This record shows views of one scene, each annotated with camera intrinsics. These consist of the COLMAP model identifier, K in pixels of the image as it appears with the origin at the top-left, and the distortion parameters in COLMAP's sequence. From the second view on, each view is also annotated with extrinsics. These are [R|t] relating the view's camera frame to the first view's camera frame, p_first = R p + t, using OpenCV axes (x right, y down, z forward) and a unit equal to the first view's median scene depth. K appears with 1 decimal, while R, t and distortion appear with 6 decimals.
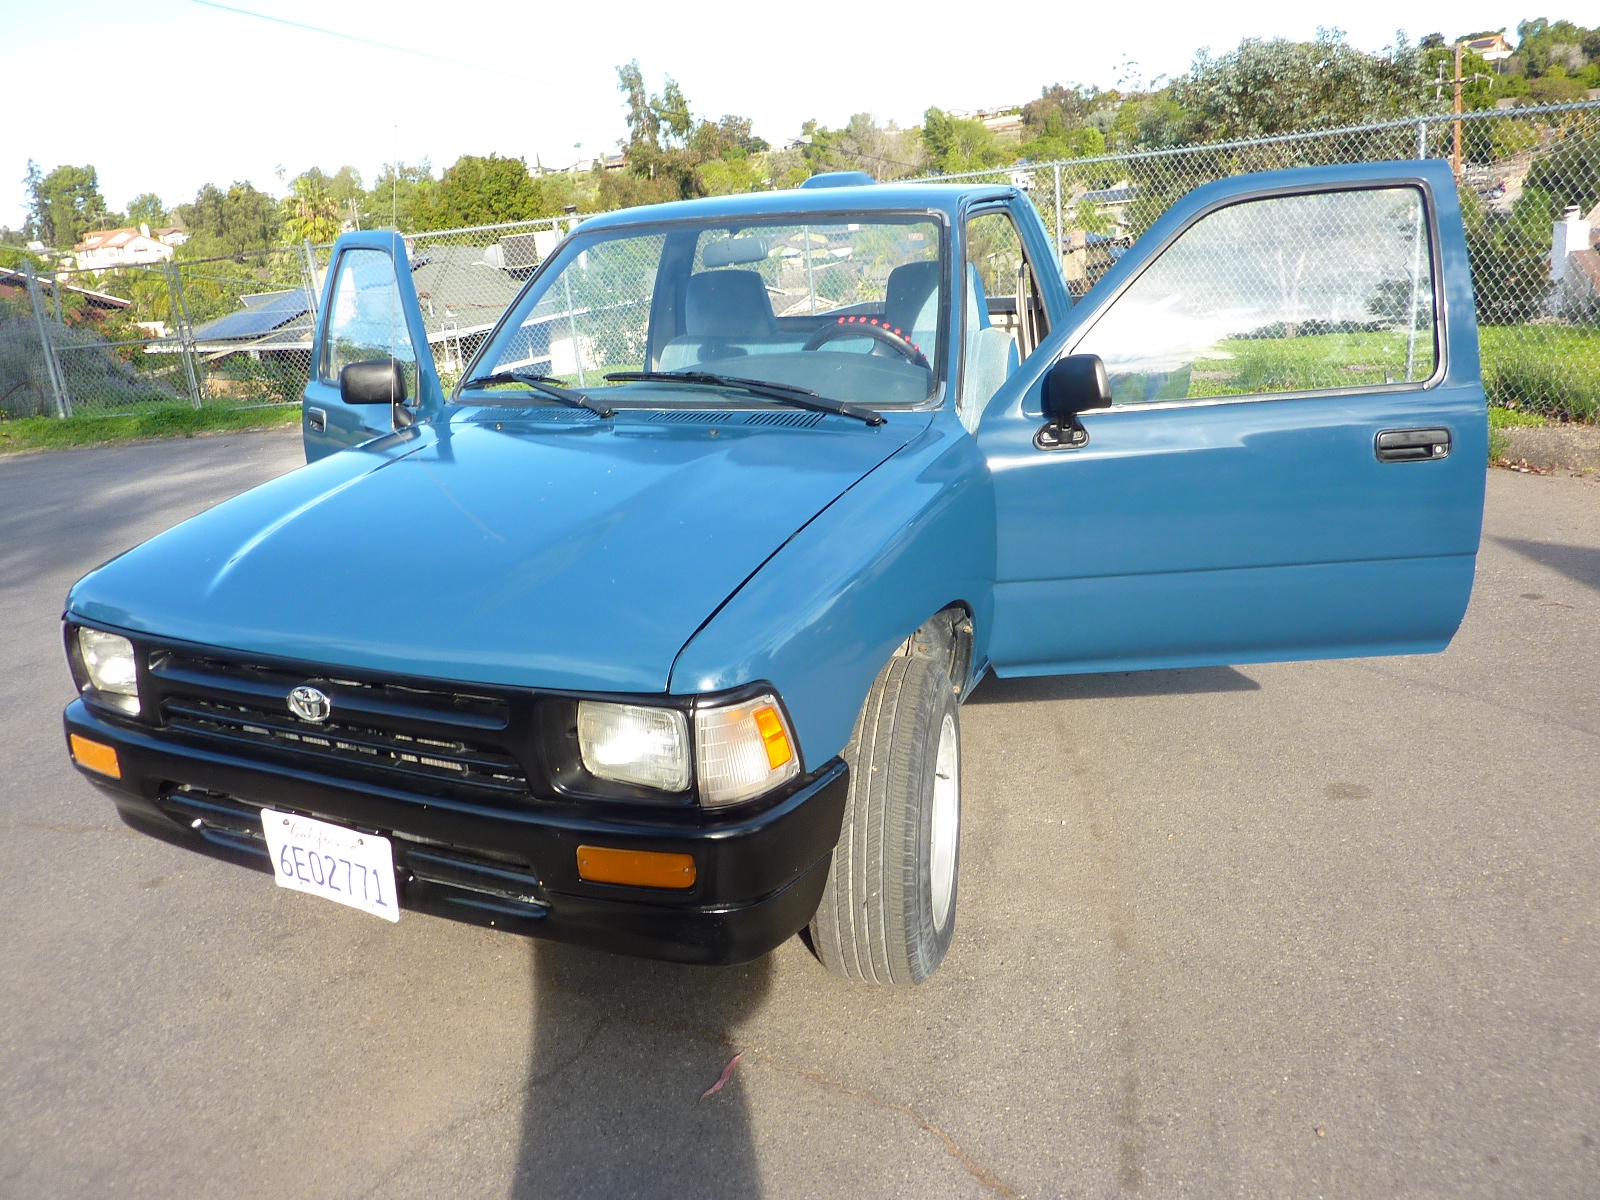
lens RADIAL K [[1180.7, 0, 800.0], [0, 1180.7, 600.0], [0, 0, 1]] dist [-0.032458, -0.005224]
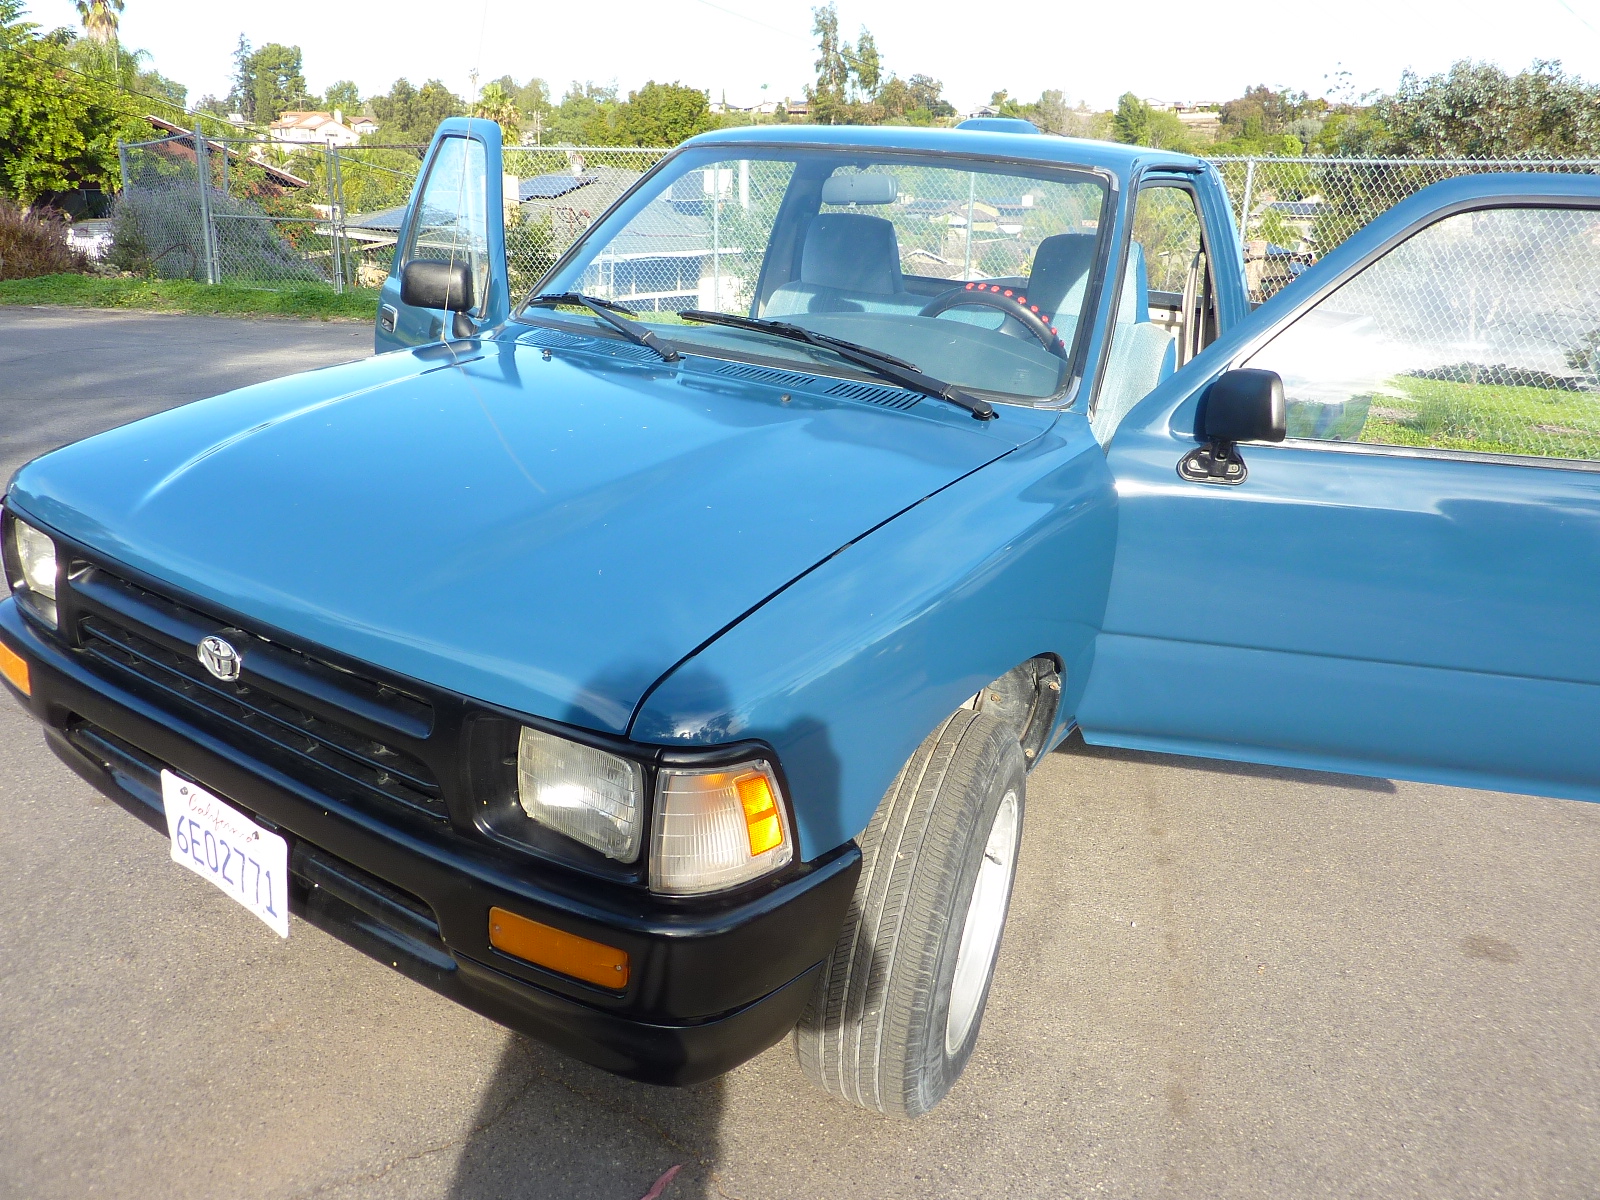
lens RADIAL K [[1186.6, 0, 793.1], [0, 1186.6, 597.9], [0, 0, 1]] dist [-0.040587, 0.007295]
pose [[0.982130, 0.163085, -0.093942, 0.031417], [-0.160272, 0.986387, 0.036791, -0.034804], [0.098663, -0.021077, 0.994898, 0.171194]]
